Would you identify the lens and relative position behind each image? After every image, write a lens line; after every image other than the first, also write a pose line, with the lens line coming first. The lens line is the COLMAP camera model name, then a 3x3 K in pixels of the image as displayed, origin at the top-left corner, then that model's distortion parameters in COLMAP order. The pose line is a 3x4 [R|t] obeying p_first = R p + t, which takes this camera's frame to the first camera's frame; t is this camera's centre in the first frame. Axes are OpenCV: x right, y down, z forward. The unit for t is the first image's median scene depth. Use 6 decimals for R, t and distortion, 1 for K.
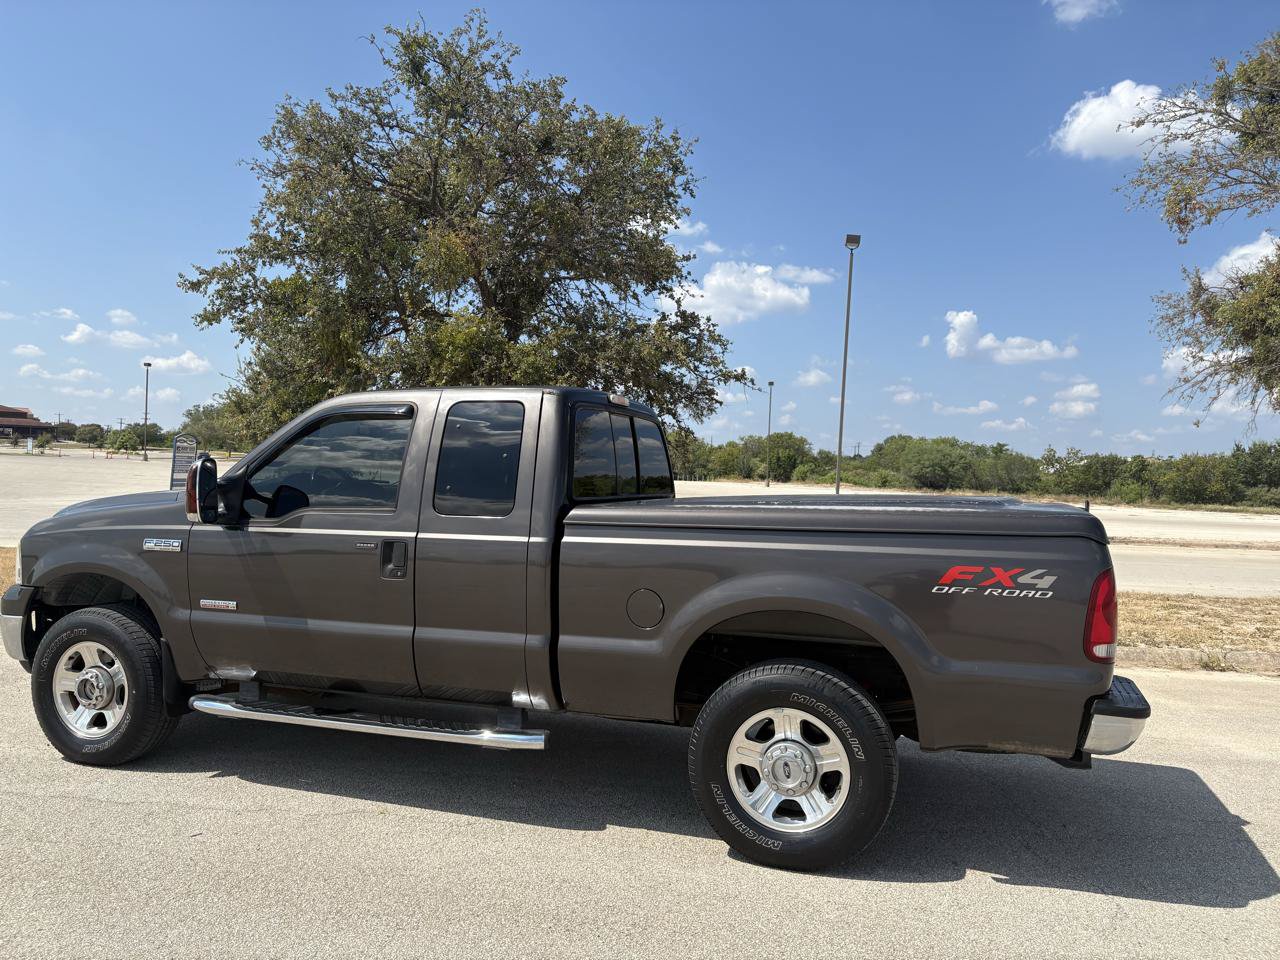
lens RADIAL K [[973.5, 0, 629.2], [0, 973.5, 476.7], [0, 0, 1]] dist [0.024271, -0.020501]
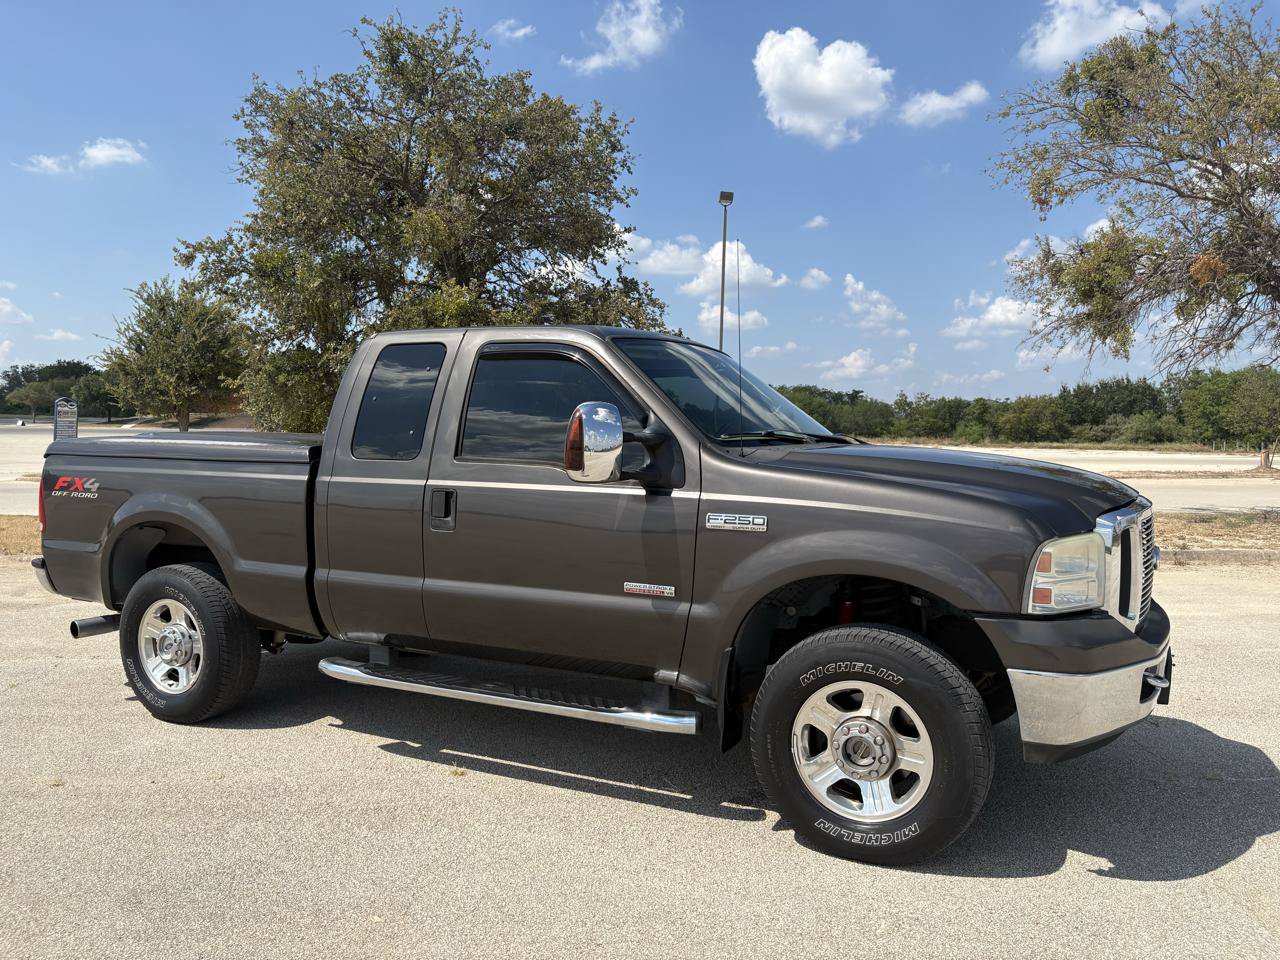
lens RADIAL K [[973.5, 0, 641.7], [0, 973.5, 486.0], [0, 0, 1]] dist [0.024271, -0.020501]
pose [[0.988384, -0.035632, 0.147743, -0.244861], [0.027077, 0.997860, 0.059519, 0.004856], [-0.149548, -0.054827, 0.987233, -0.293639]]
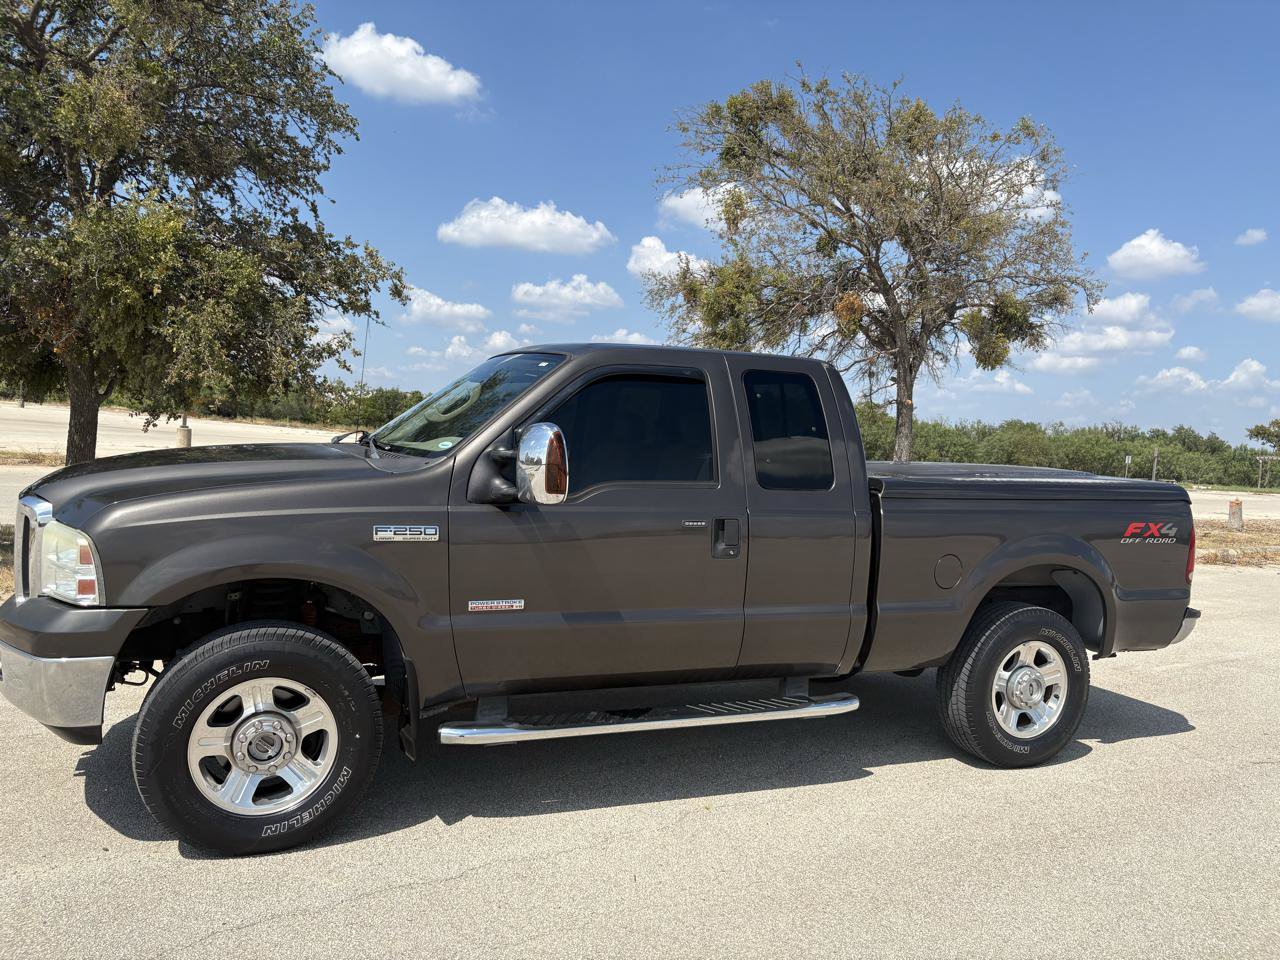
lens RADIAL K [[973.5, 0, 639.6], [0, 973.5, 481.6], [0, 0, 1]] dist [0.024271, -0.020501]
pose [[0.740954, -0.015457, 0.671378, -0.783121], [-0.037312, 0.997243, 0.064139, -0.021136], [-0.670518, -0.072574, 0.738335, 0.319217]]
